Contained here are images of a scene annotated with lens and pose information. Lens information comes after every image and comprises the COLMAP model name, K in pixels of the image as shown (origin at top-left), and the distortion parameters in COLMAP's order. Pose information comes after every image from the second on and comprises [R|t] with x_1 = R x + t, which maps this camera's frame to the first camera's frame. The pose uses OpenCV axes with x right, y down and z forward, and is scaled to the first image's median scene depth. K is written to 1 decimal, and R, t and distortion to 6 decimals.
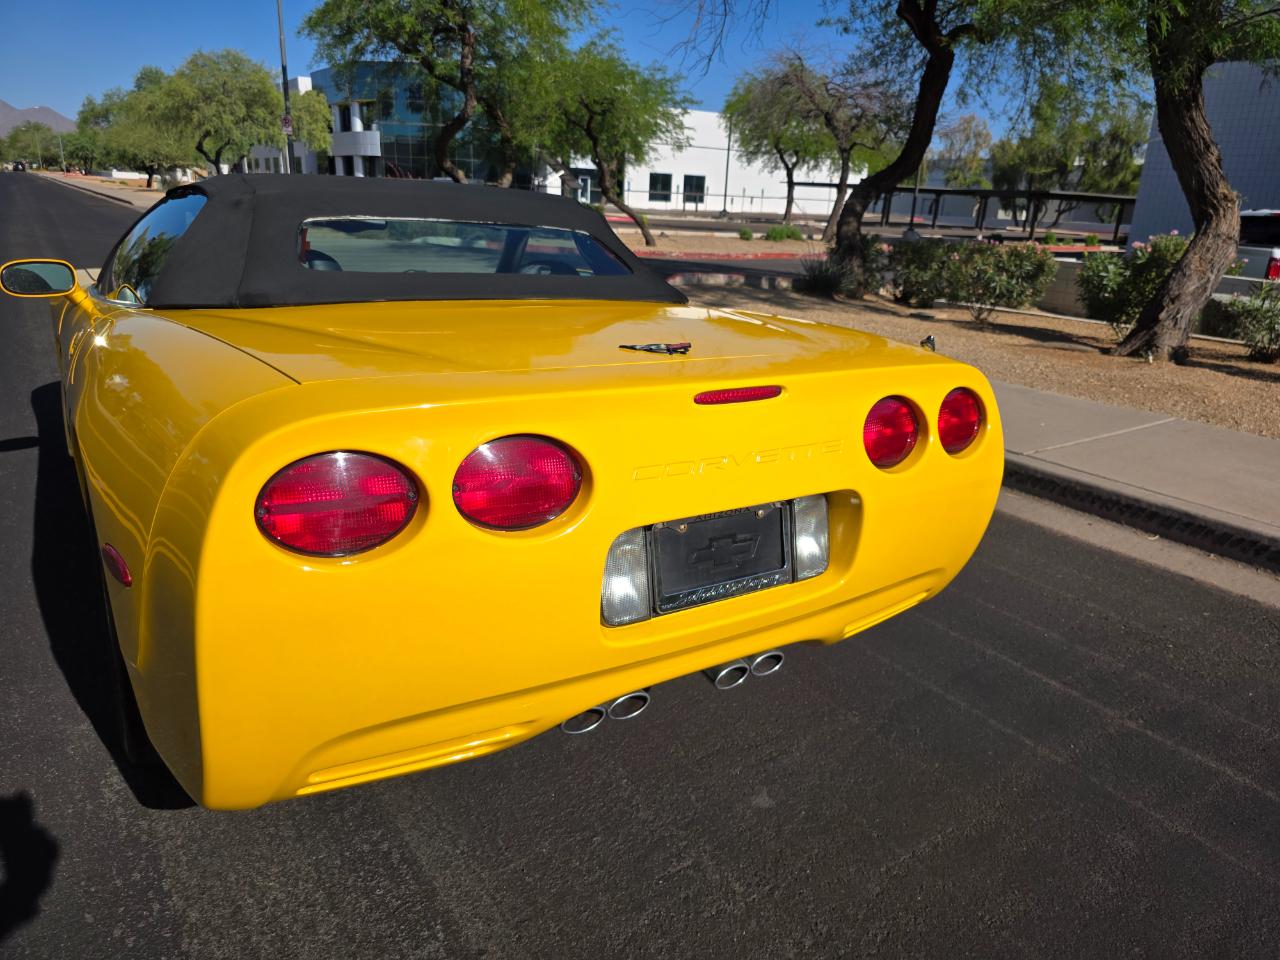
lens RADIAL K [[860.4, 0, 639.5], [0, 860.4, 484.4], [0, 0, 1]] dist [0.039217, -0.036430]
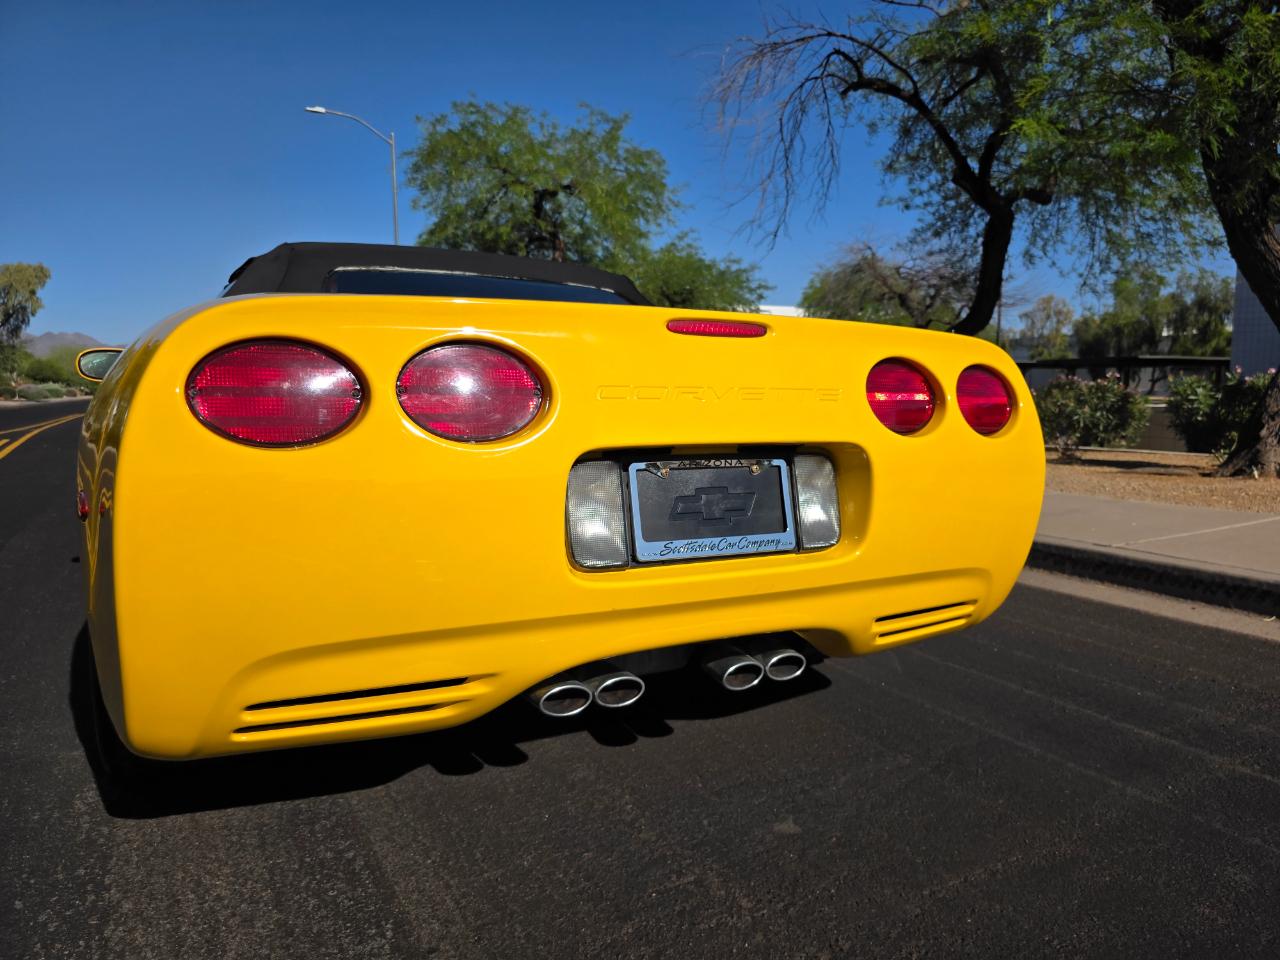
lens RADIAL K [[860.4, 0, 631.9], [0, 860.4, 475.8], [0, 0, 1]] dist [0.039217, -0.036430]
pose [[0.993839, -0.034917, -0.105194, 0.088916], [0.012684, 0.978677, -0.205013, 0.191755], [0.110109, 0.202416, 0.973090, 0.070479]]
